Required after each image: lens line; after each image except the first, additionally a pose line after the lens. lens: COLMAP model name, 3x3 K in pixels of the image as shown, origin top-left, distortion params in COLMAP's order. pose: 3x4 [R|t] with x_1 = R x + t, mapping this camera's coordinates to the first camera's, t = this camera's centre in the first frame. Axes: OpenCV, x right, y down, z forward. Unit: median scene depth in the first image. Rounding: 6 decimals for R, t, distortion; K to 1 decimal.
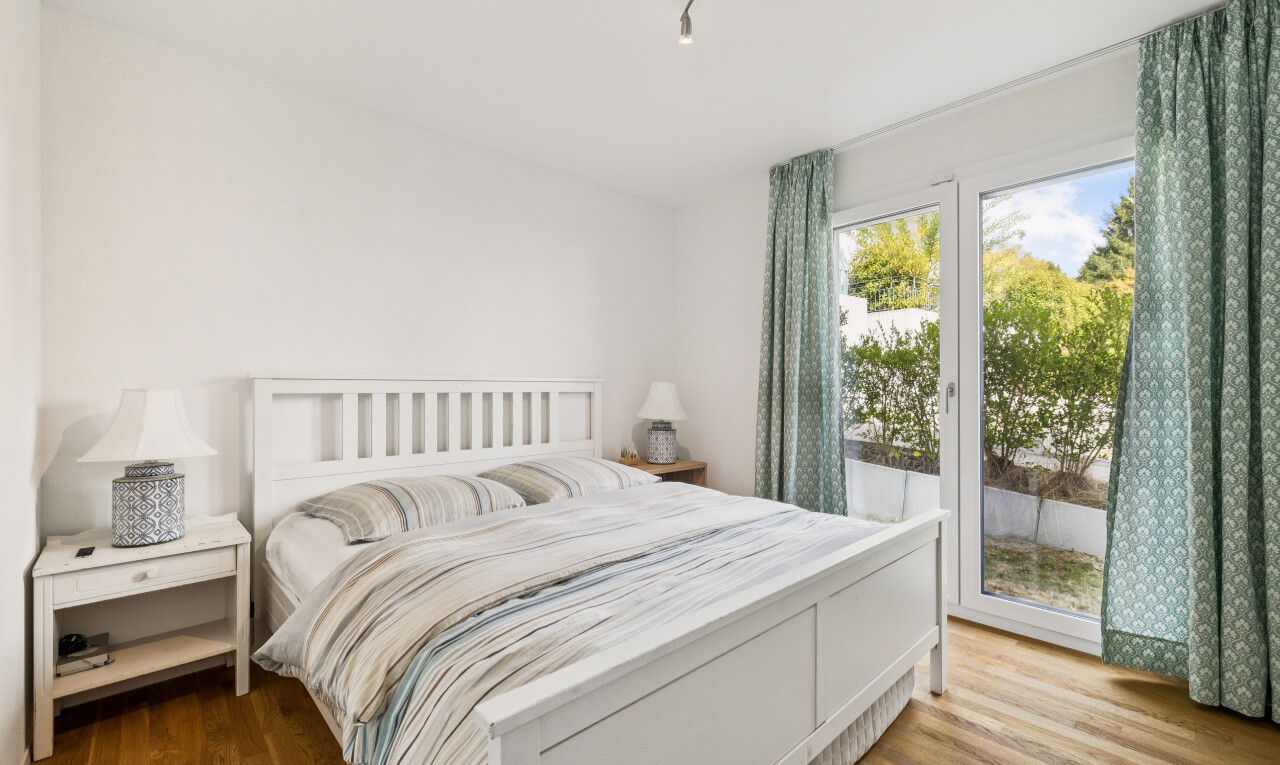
lens RADIAL K [[532.0, 0, 640.0], [0, 532.0, 382.5], [0, 0, 1]] dist [0.000448, -0.000001]
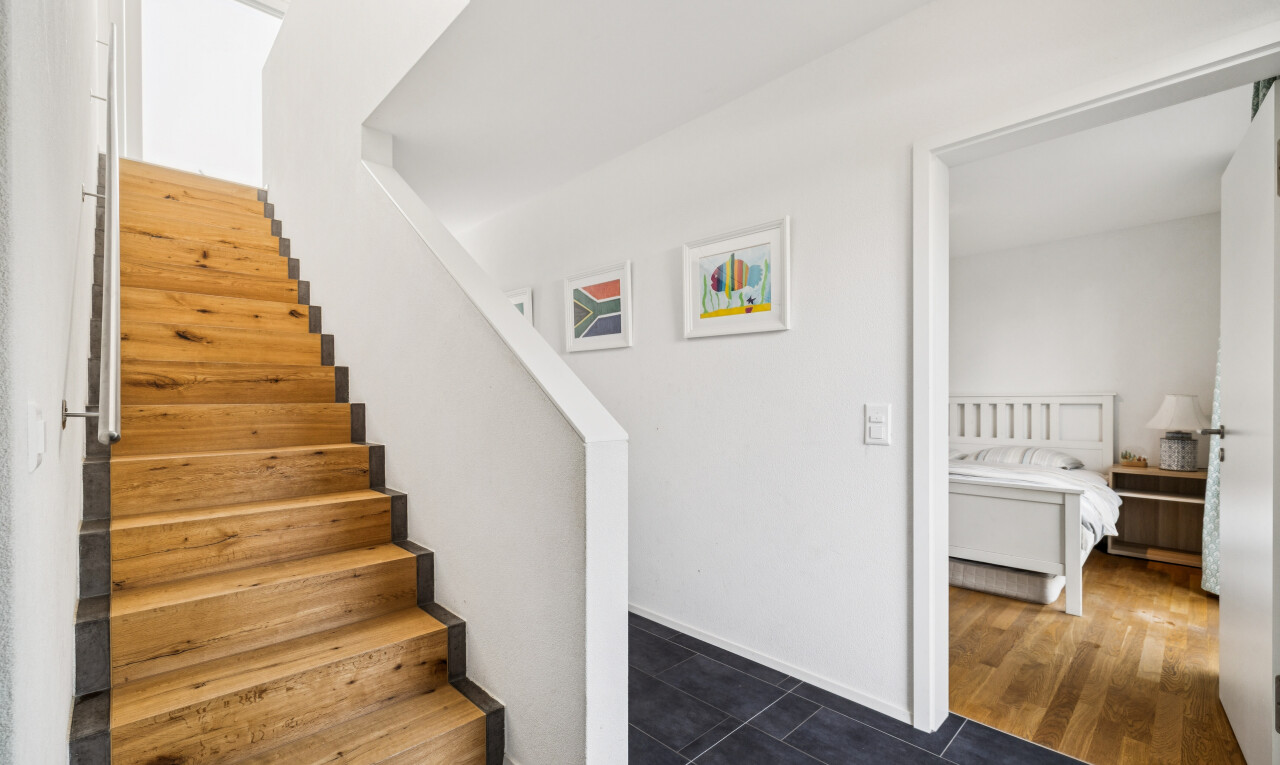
lens RADIAL K [[548.0, 0, 638.4], [0, 548.0, 395.0], [0, 0, 1]] dist [0.000097, -0.000238]
pose [[0.012685, -0.008762, -0.999881, 1.479854], [0.019010, 0.999783, -0.008520, -0.015084], [0.999739, -0.018899, 0.012849, -0.130009]]
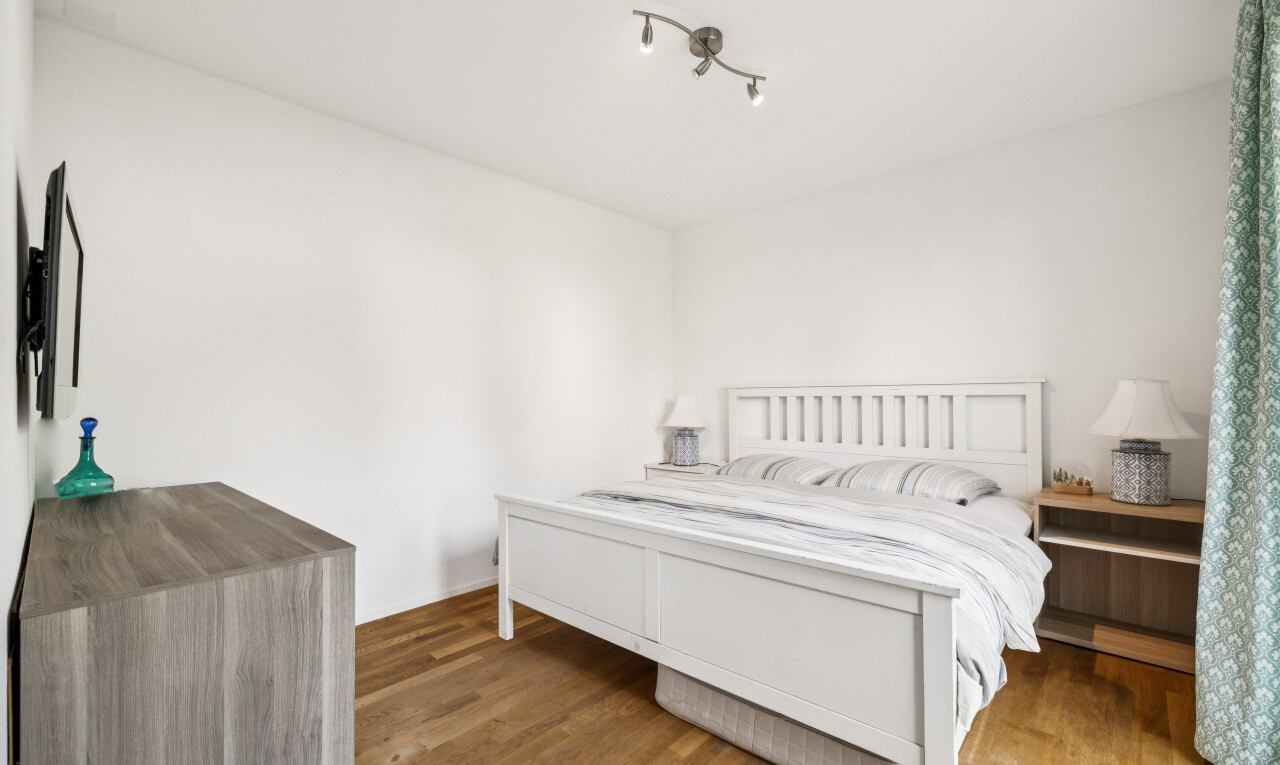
lens RADIAL K [[548.5, 0, 640.0], [0, 548.5, 382.5], [0, 0, 1]] dist [-0.000634, 0.000340]
pose [[0.073424, -0.020822, -0.997083, 0.885845], [0.022918, 0.999553, -0.019186, 0.001883], [0.997037, -0.021442, 0.073868, 0.434459]]
